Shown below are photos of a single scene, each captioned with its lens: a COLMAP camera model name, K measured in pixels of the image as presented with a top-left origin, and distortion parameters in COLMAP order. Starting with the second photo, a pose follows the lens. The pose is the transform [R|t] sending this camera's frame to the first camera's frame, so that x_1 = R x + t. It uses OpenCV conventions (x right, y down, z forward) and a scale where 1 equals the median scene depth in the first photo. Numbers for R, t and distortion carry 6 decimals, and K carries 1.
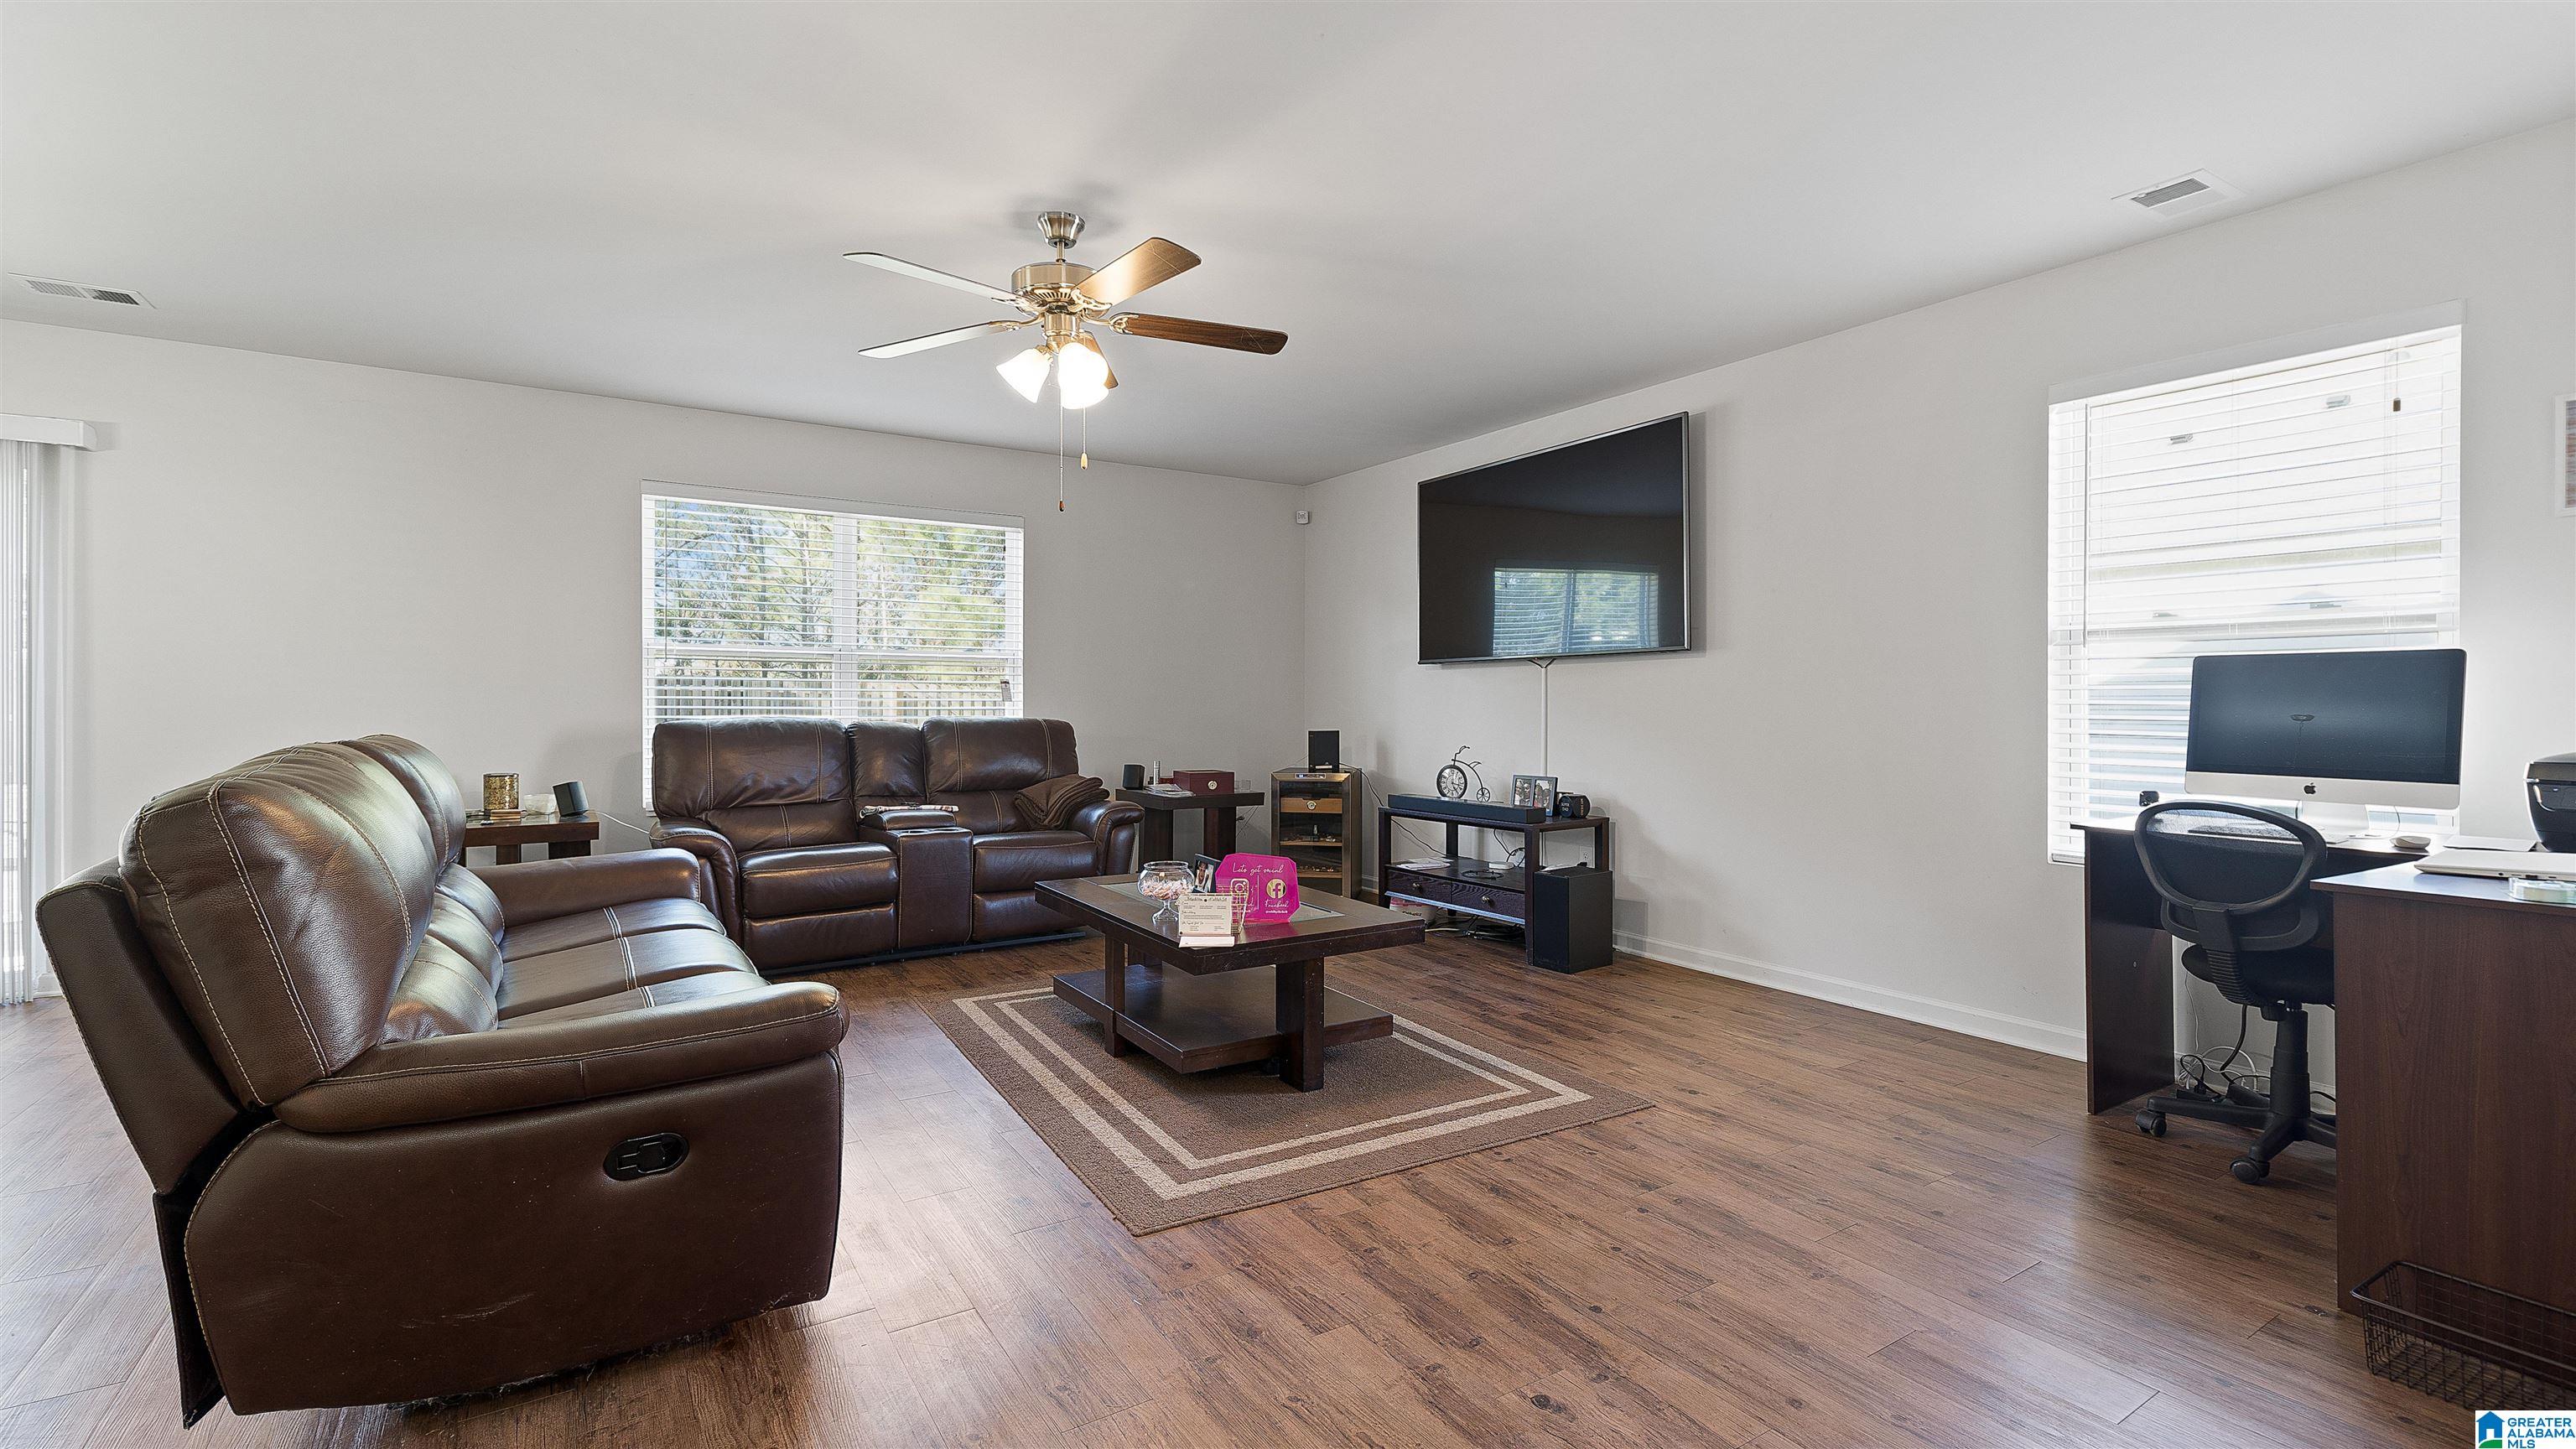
lens RADIAL K [[1111.8, 0, 1286.8], [0, 1111.8, 720.7], [0, 0, 1]] dist [0.000007, 0.000078]
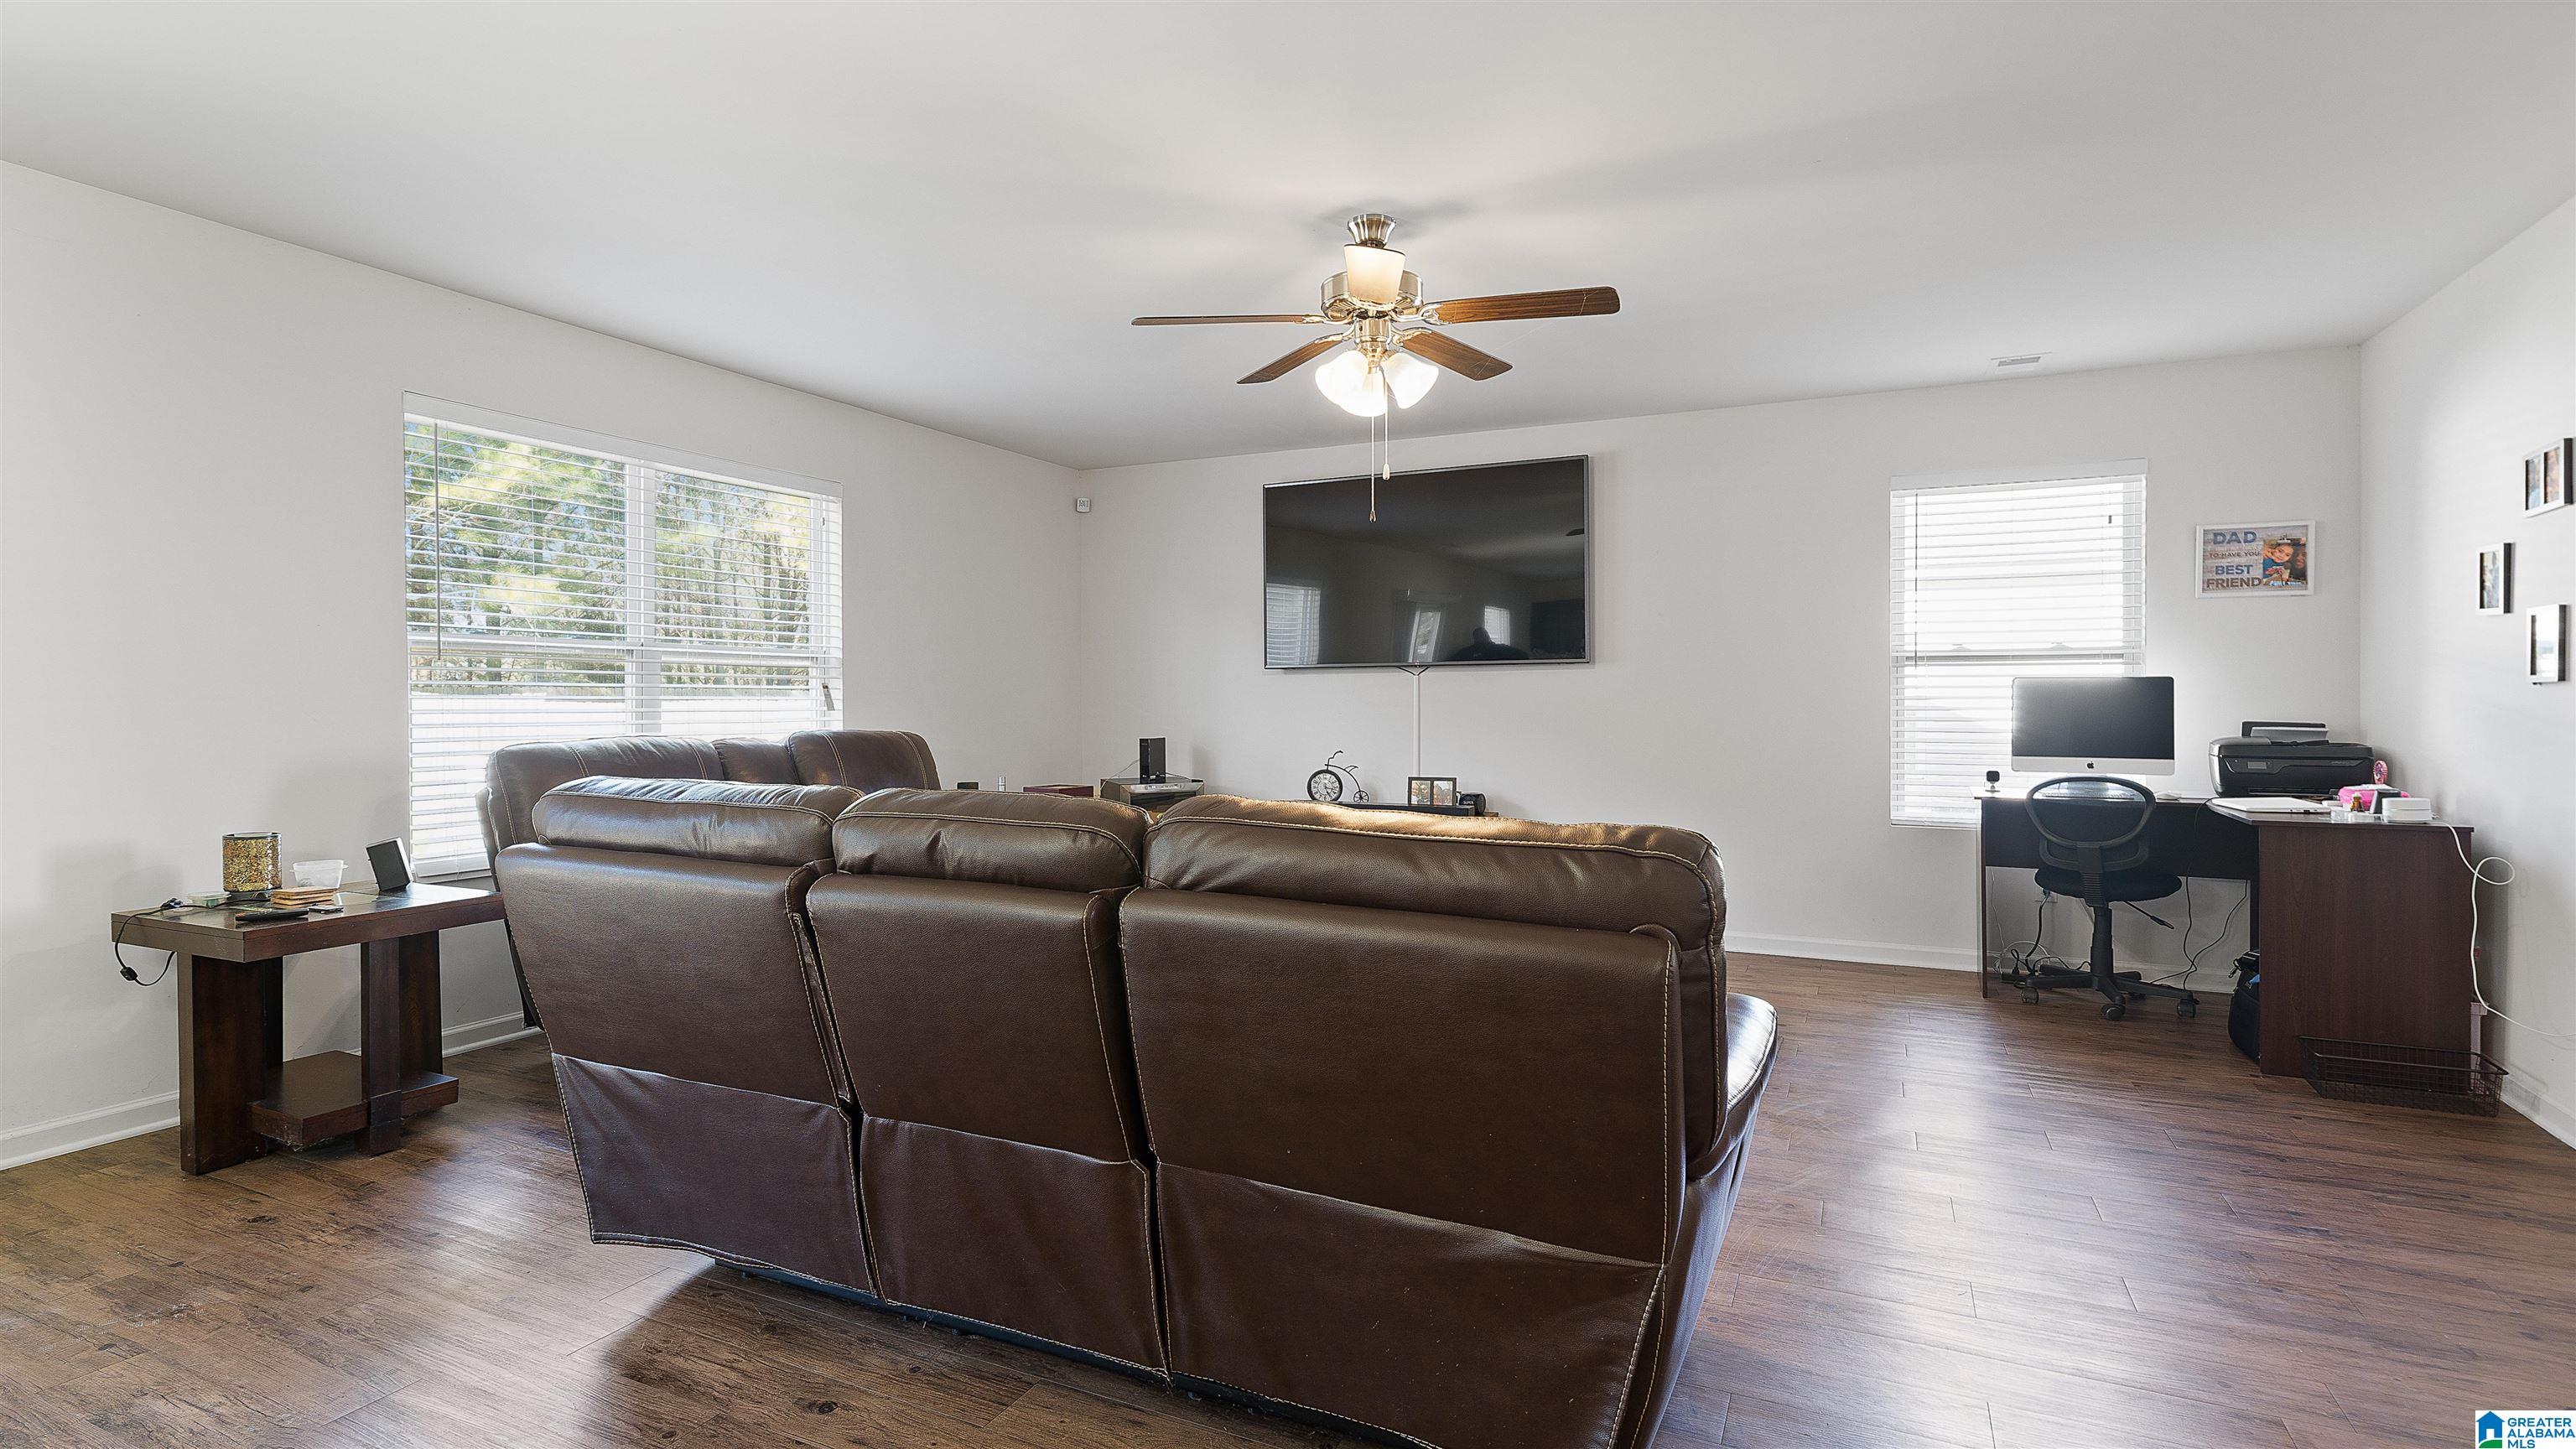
lens RADIAL K [[1214.2, 0, 1285.7], [0, 1214.2, 706.5], [0, 0, 1]] dist [0.000228, -0.000138]
pose [[0.851922, -0.006997, 0.523622, -0.639226], [0.011514, 0.999919, -0.005372, -0.016778], [-0.523542, 0.010606, 0.851934, 0.108176]]
